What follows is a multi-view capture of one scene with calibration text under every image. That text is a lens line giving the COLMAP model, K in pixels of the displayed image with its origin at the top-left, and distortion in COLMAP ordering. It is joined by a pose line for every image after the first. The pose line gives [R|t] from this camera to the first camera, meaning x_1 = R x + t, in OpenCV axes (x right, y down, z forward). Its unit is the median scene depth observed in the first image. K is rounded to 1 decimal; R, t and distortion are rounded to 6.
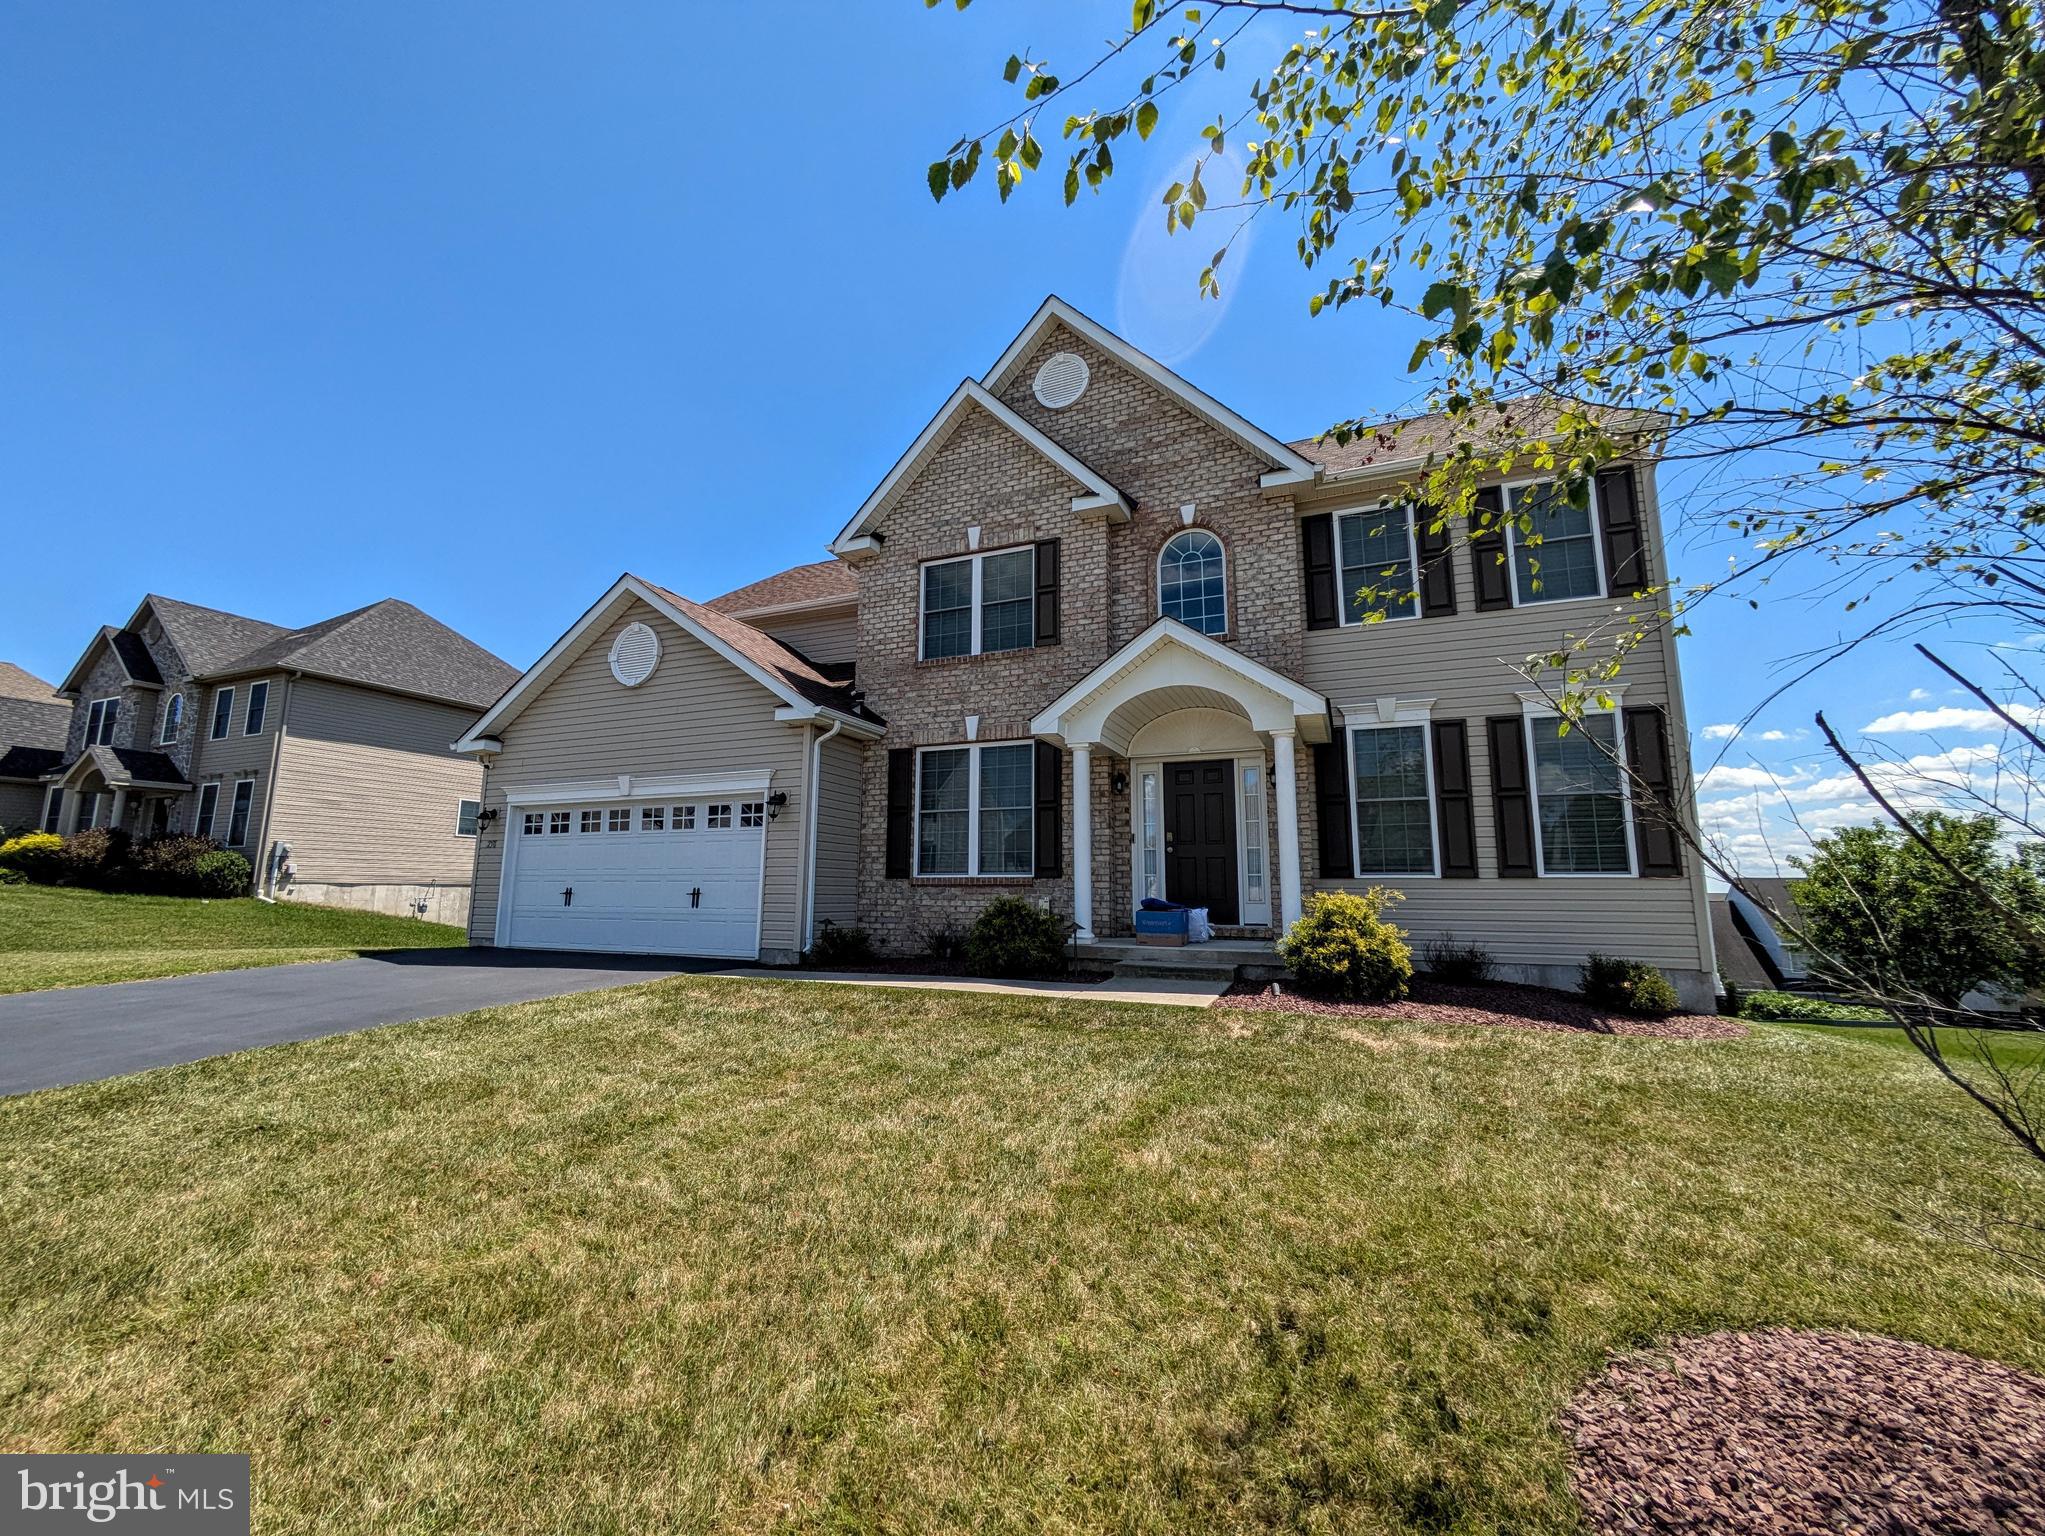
lens RADIAL K [[828.6, 0, 1032.0], [0, 828.6, 769.8], [0, 0, 1]] dist [-0.001817, -0.000118]
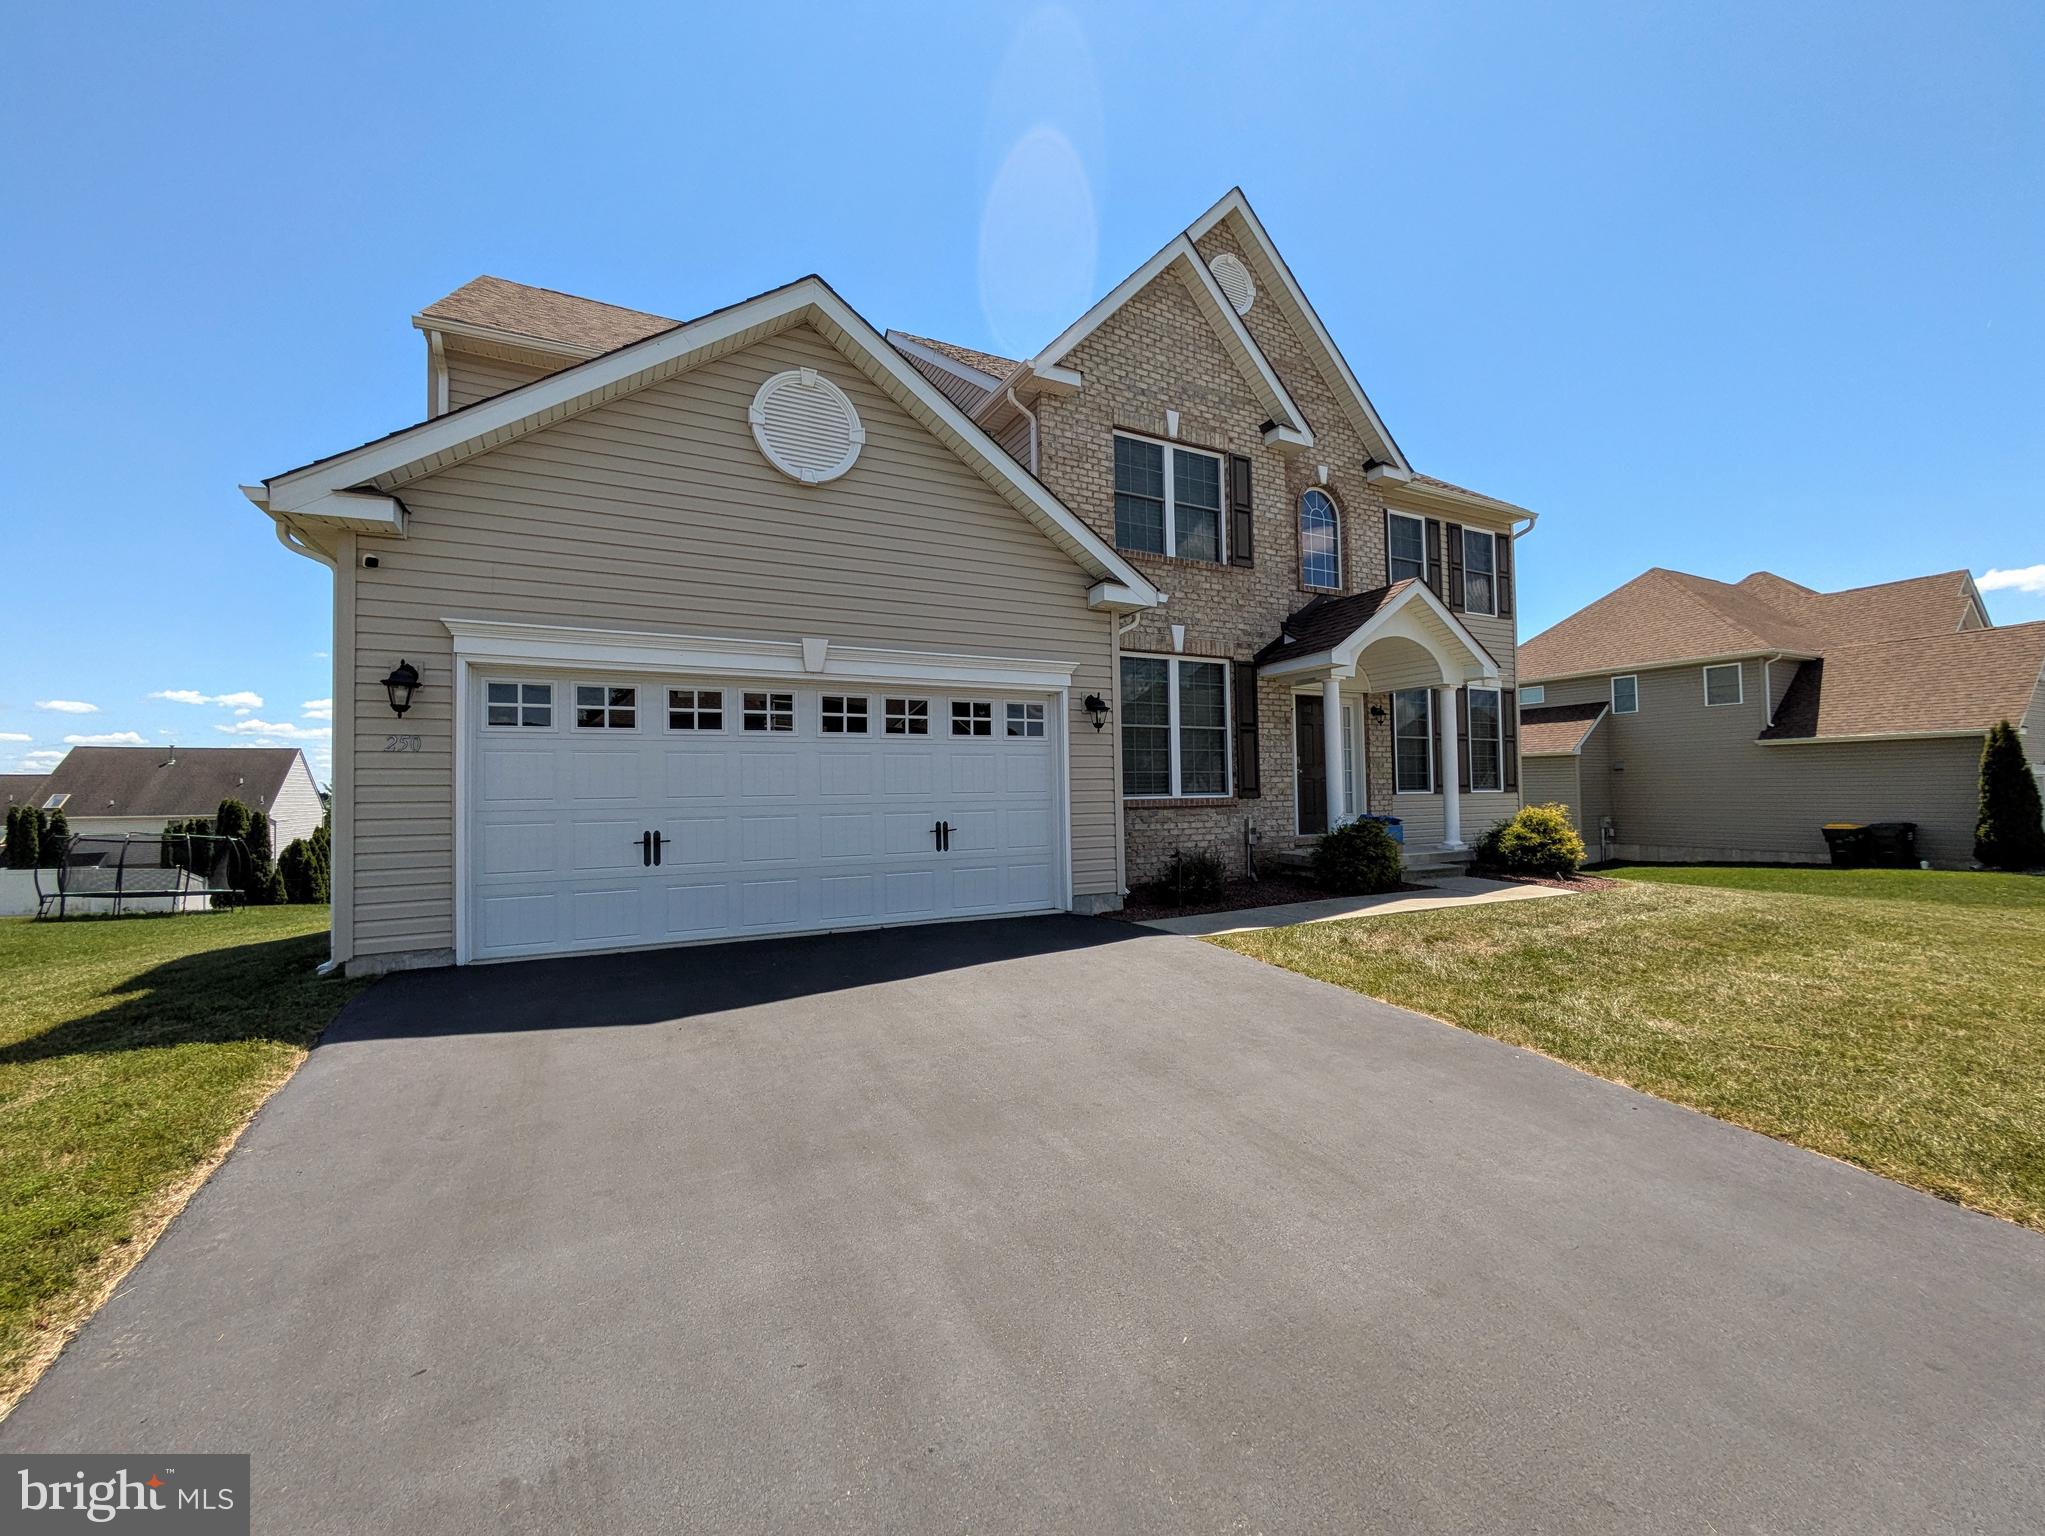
lens RADIAL K [[828.6, 0, 1029.1], [0, 828.6, 768.0], [0, 0, 1]] dist [-0.001817, -0.000118]
pose [[0.626748, 0.004044, 0.779212, -0.892947], [-0.103123, 0.991621, 0.077799, 0.038086], [-0.772369, -0.129115, 0.621913, 0.528721]]
